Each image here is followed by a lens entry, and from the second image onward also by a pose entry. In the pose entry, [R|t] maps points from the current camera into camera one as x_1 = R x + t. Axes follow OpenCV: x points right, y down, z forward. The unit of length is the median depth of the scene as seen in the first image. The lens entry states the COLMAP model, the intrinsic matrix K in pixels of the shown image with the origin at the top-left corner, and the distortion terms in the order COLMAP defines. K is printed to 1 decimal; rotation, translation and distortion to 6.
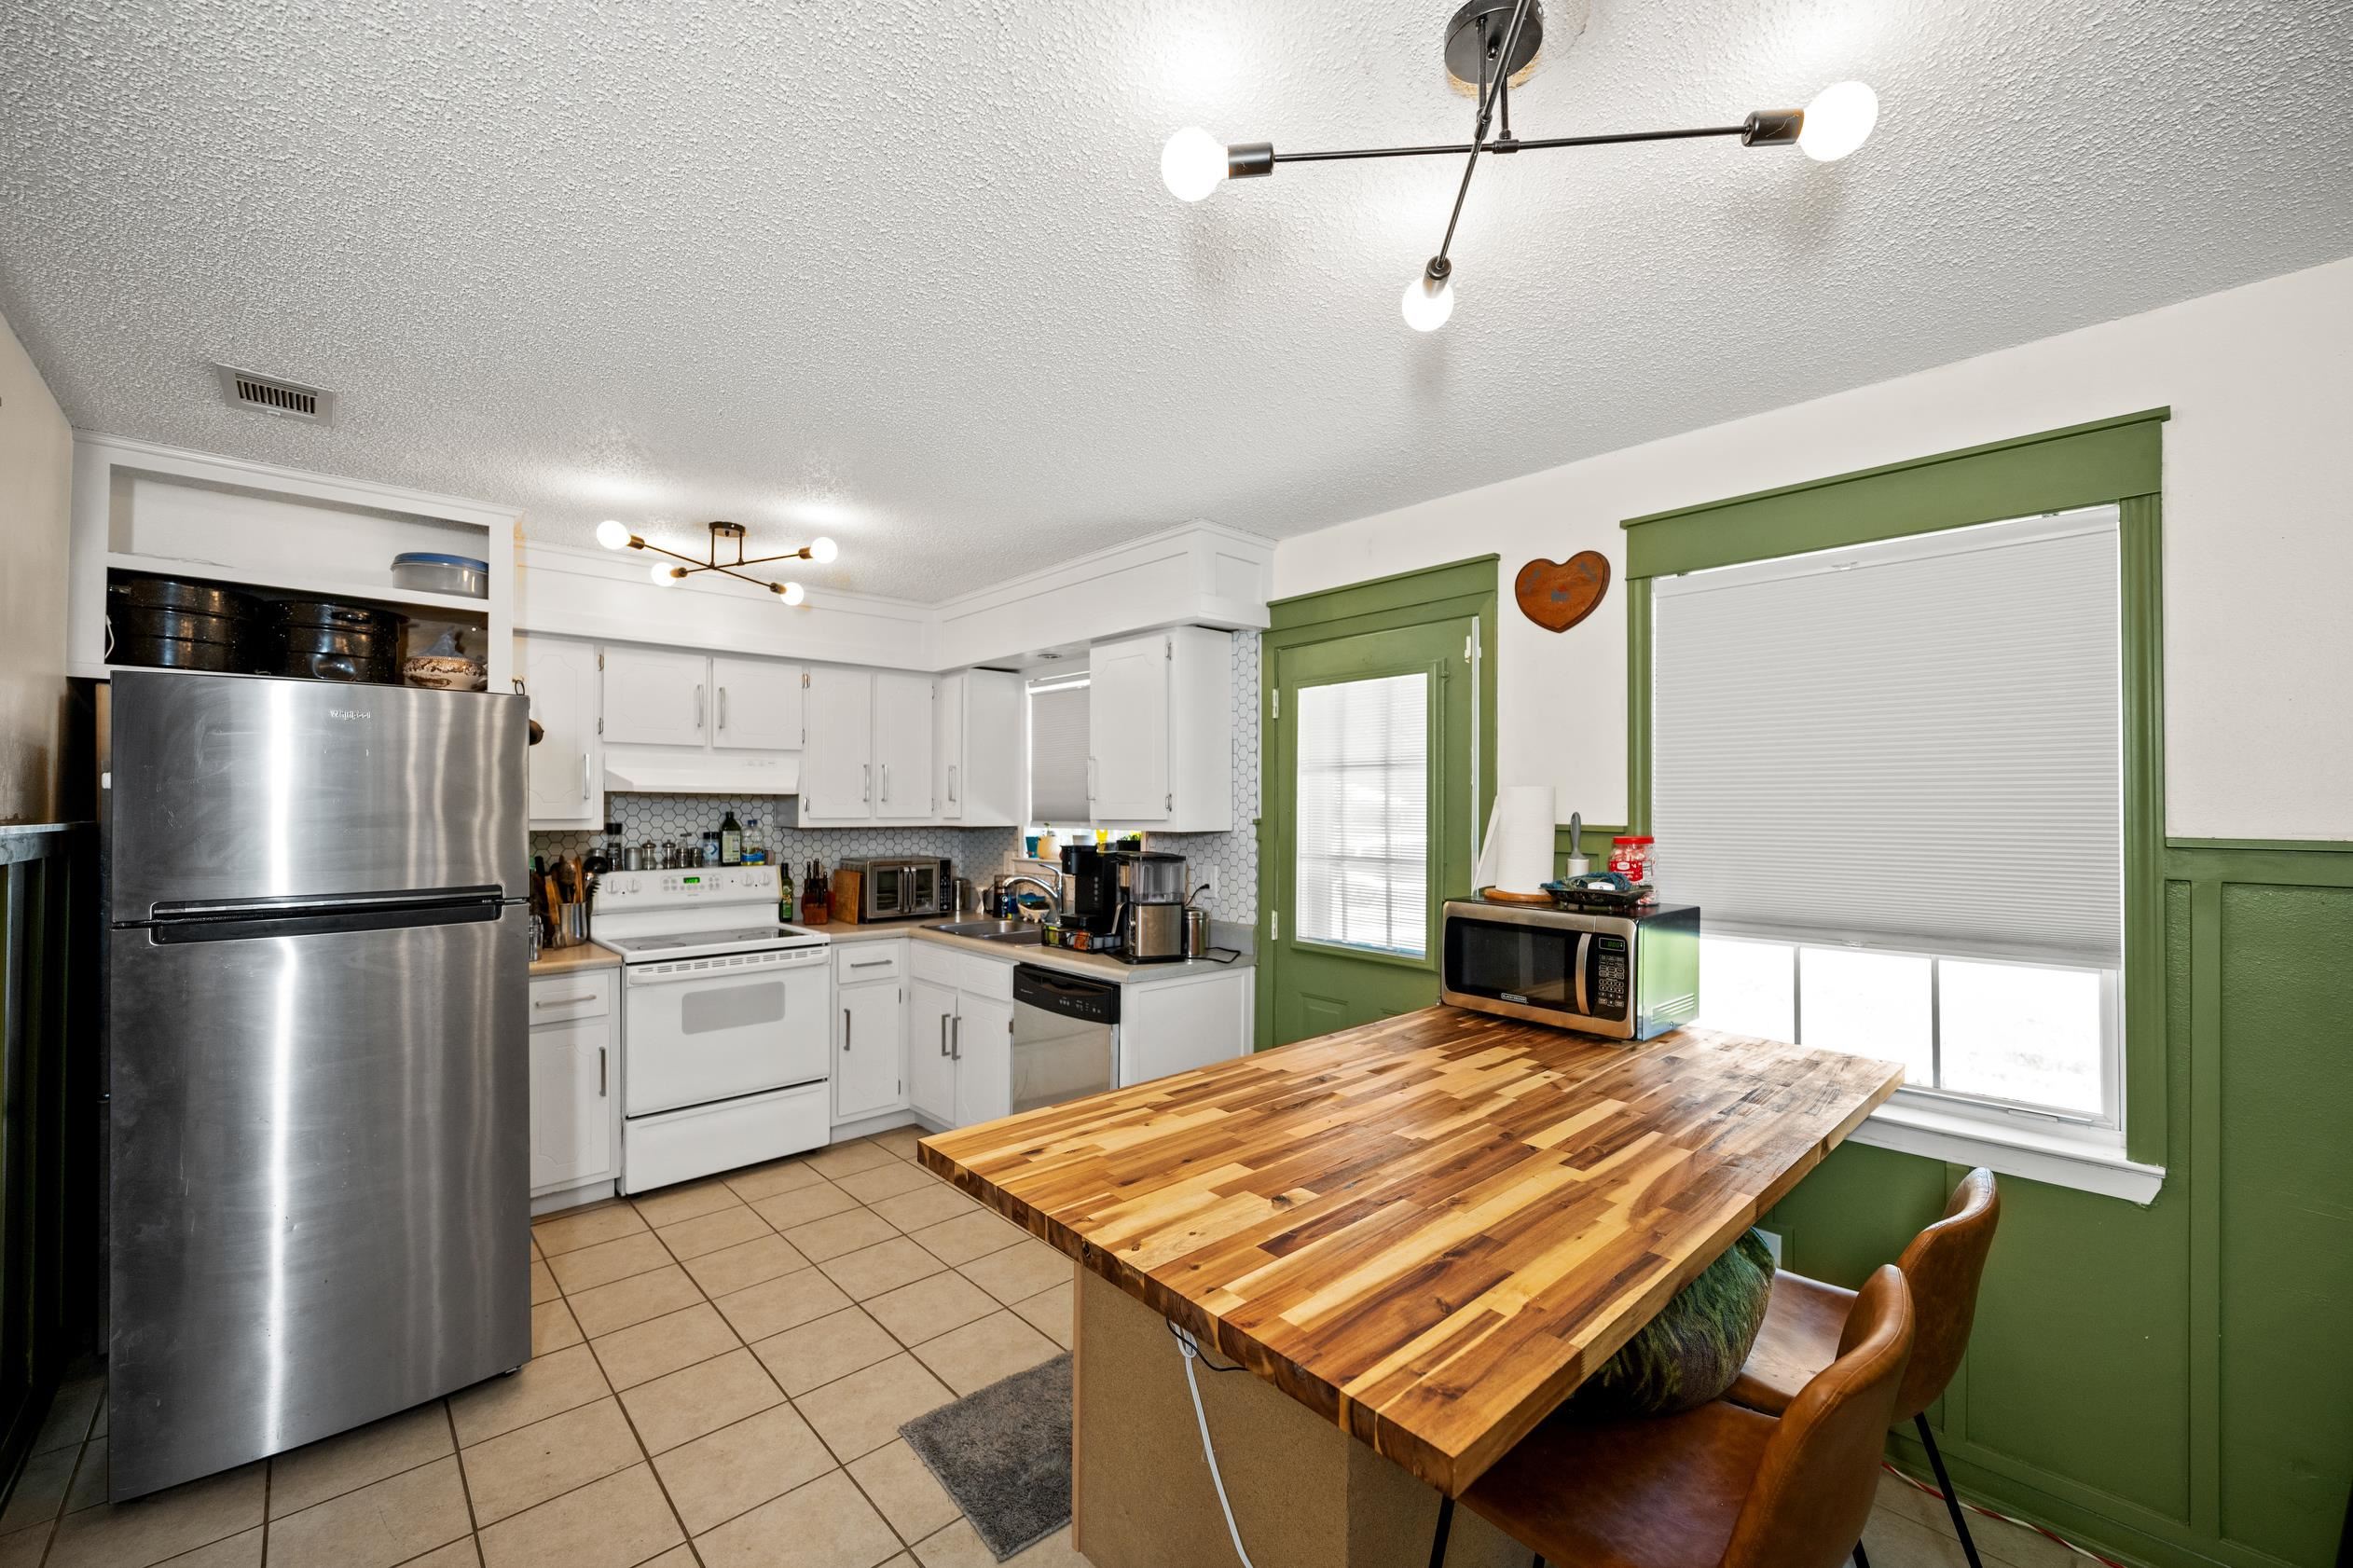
lens RADIAL K [[943.3, 0, 1175.1], [0, 943.3, 796.7], [0, 0, 1]] dist [-0.000189, -0.000116]
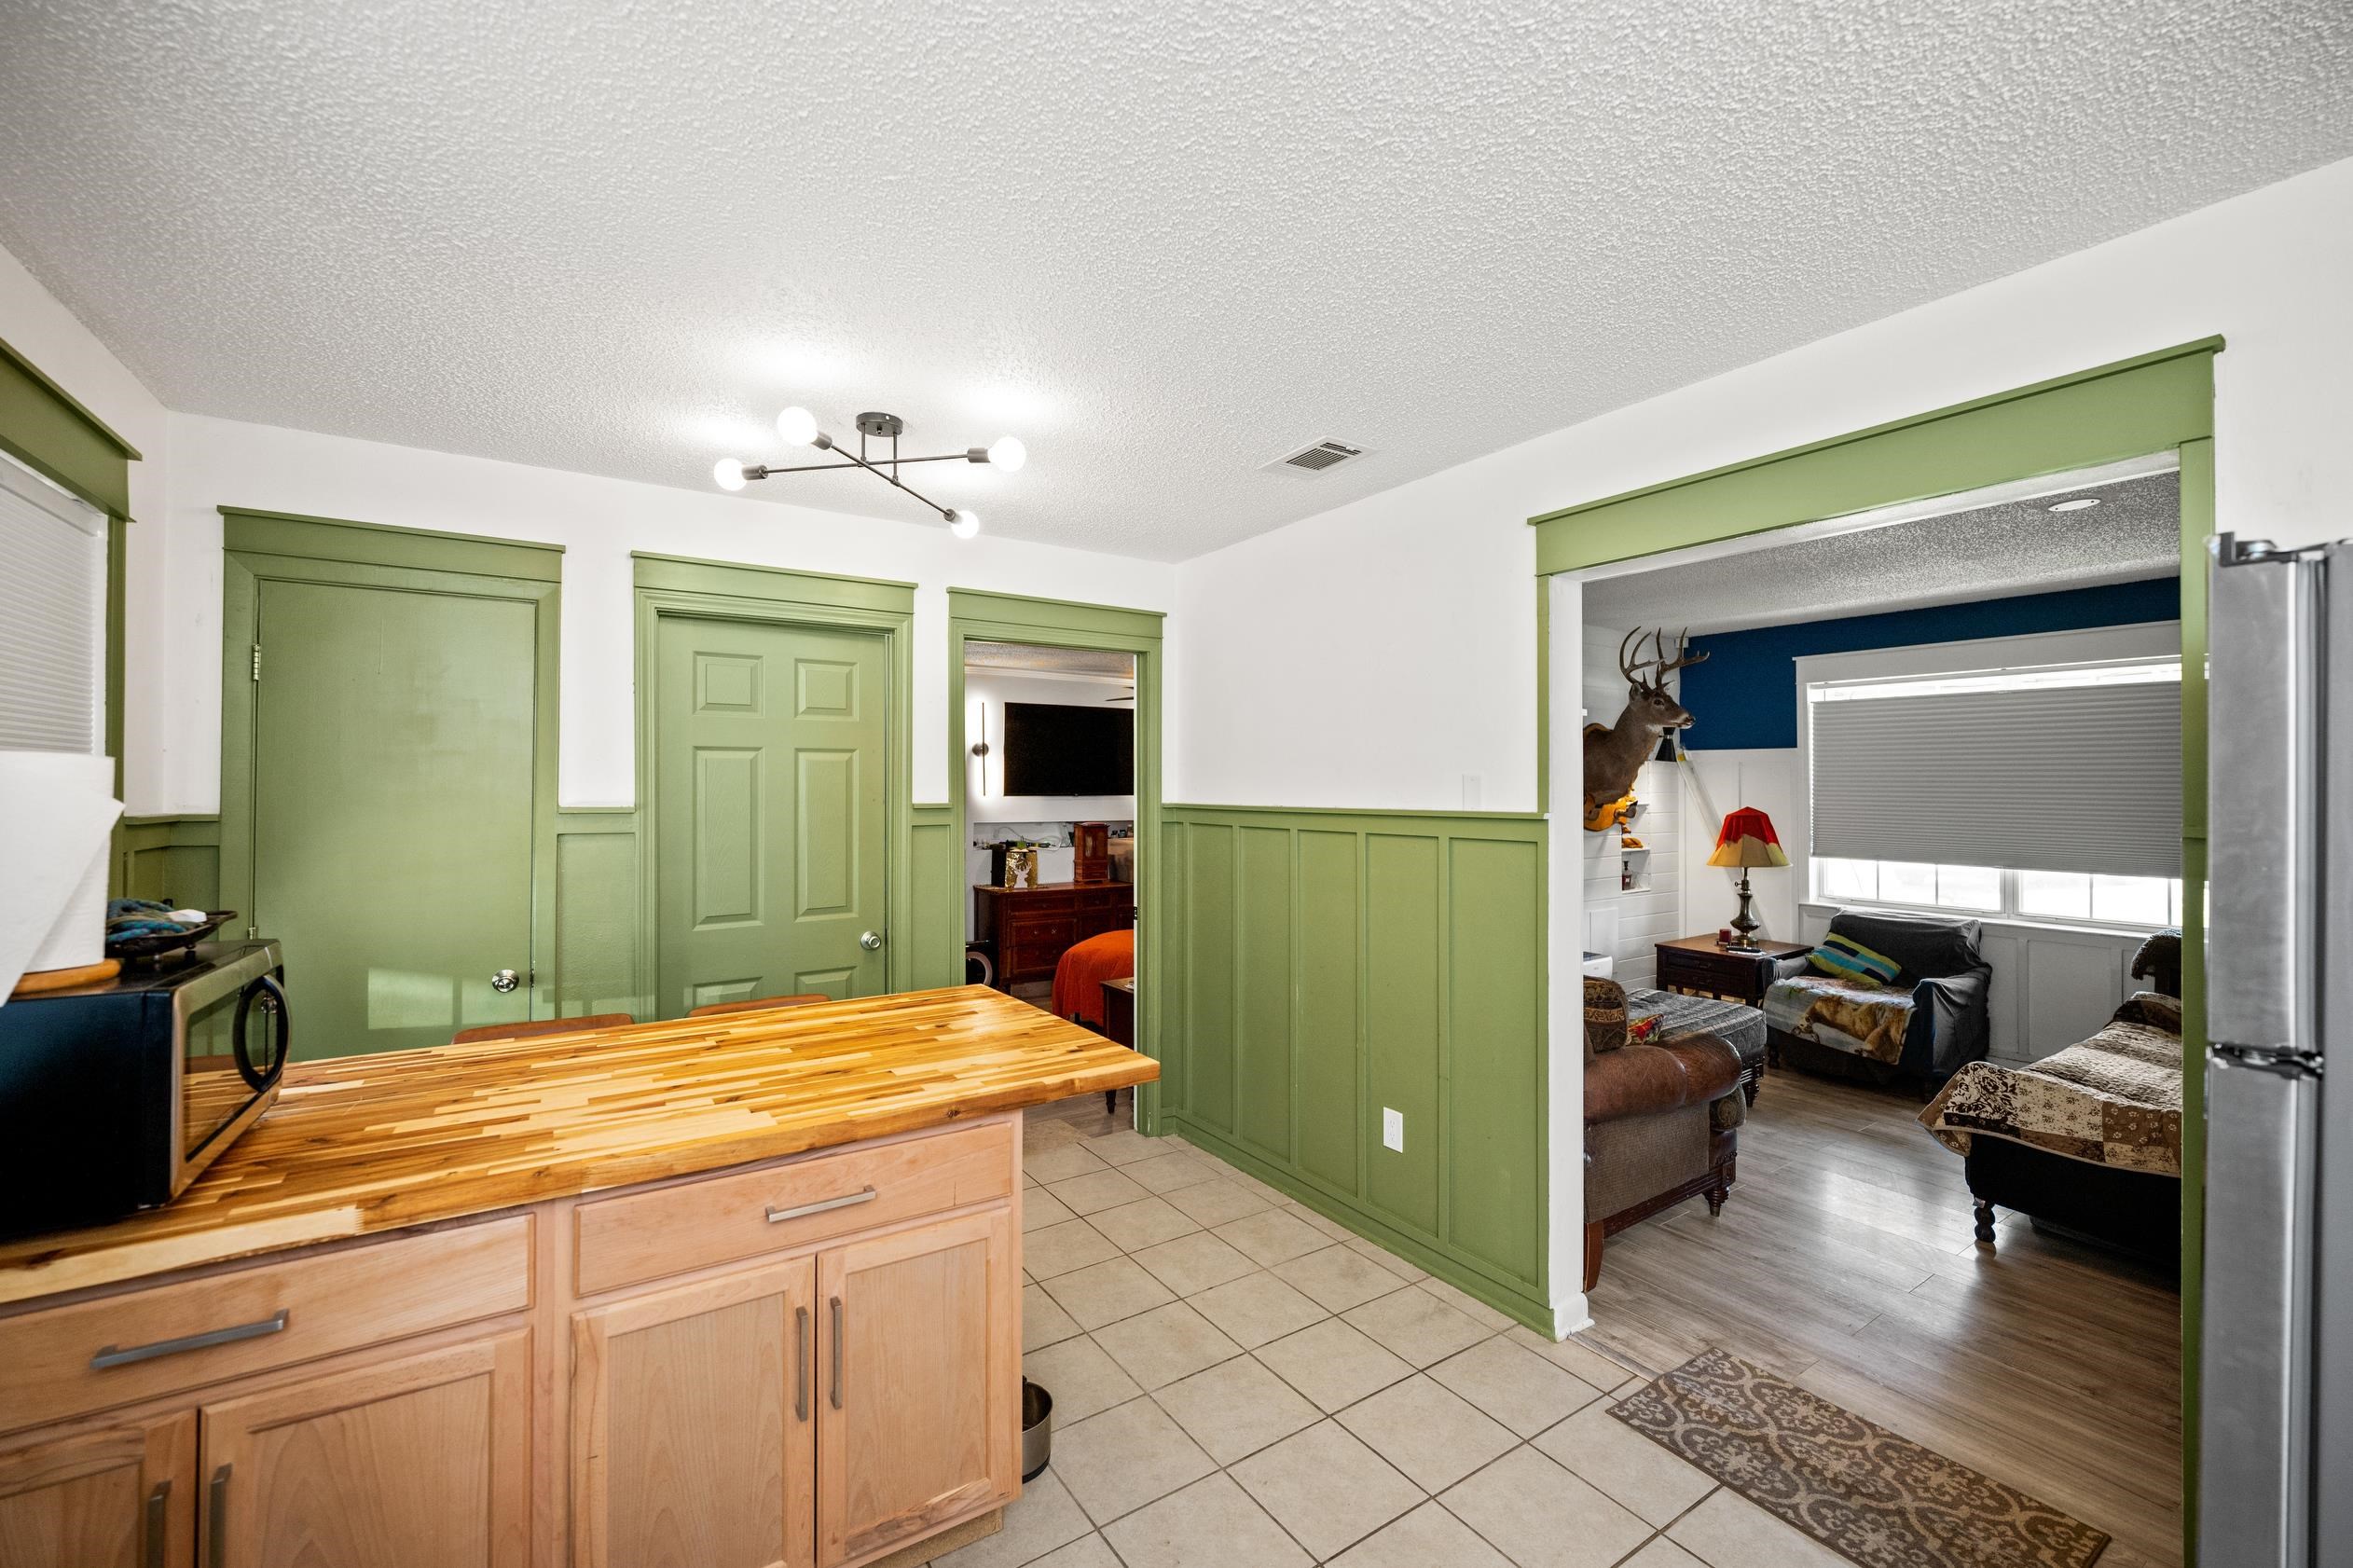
lens RADIAL K [[961.9, 0, 1172.3], [0, 961.9, 780.2], [0, 0, 1]] dist [0.000045, 0.000217]
pose [[-0.987313, -0.005158, 0.158701, -0.215307], [-0.007689, 0.999853, -0.015343, 0.003348], [-0.158599, -0.016368, -0.987207, 0.995599]]
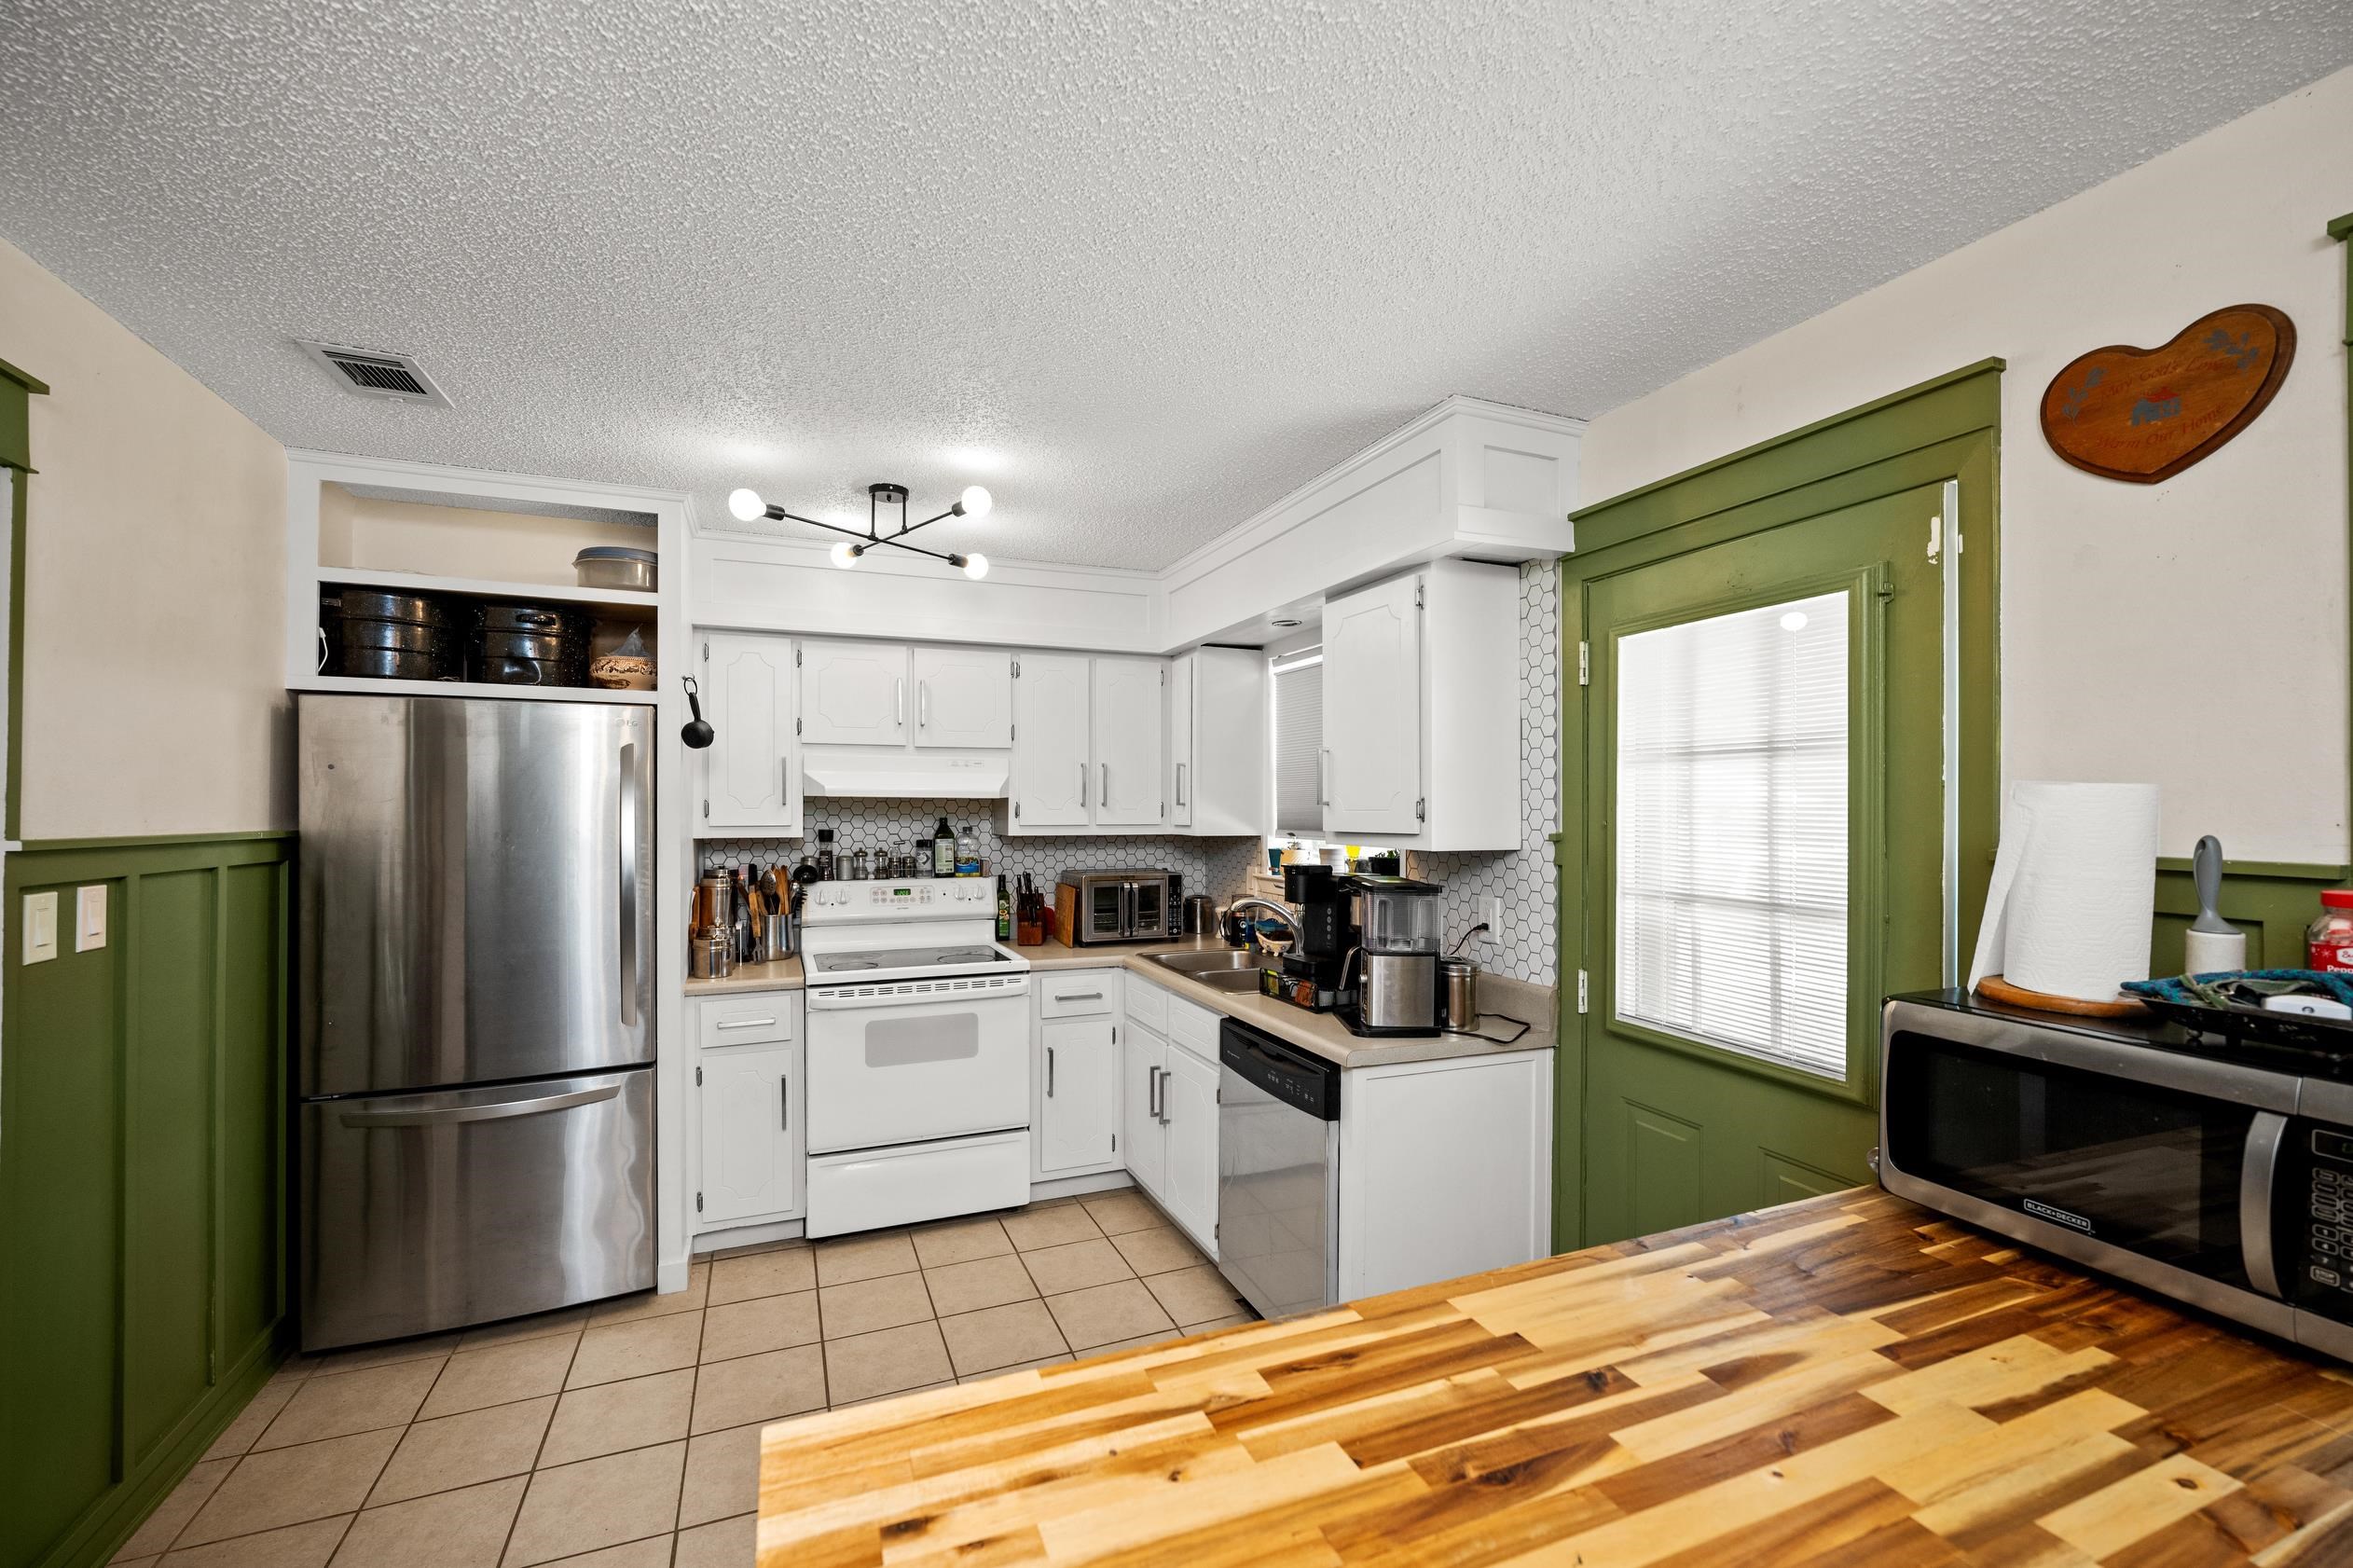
lens RADIAL K [[963.5, 0, 1165.4], [0, 963.5, 801.5], [0, 0, 1]] dist [-0.002978, 0.000077]
pose [[0.936537, -0.001856, -0.350563, 0.066060], [0.003660, 0.999983, 0.004483, -0.003786], [0.350549, -0.005482, 0.936528, 0.244047]]
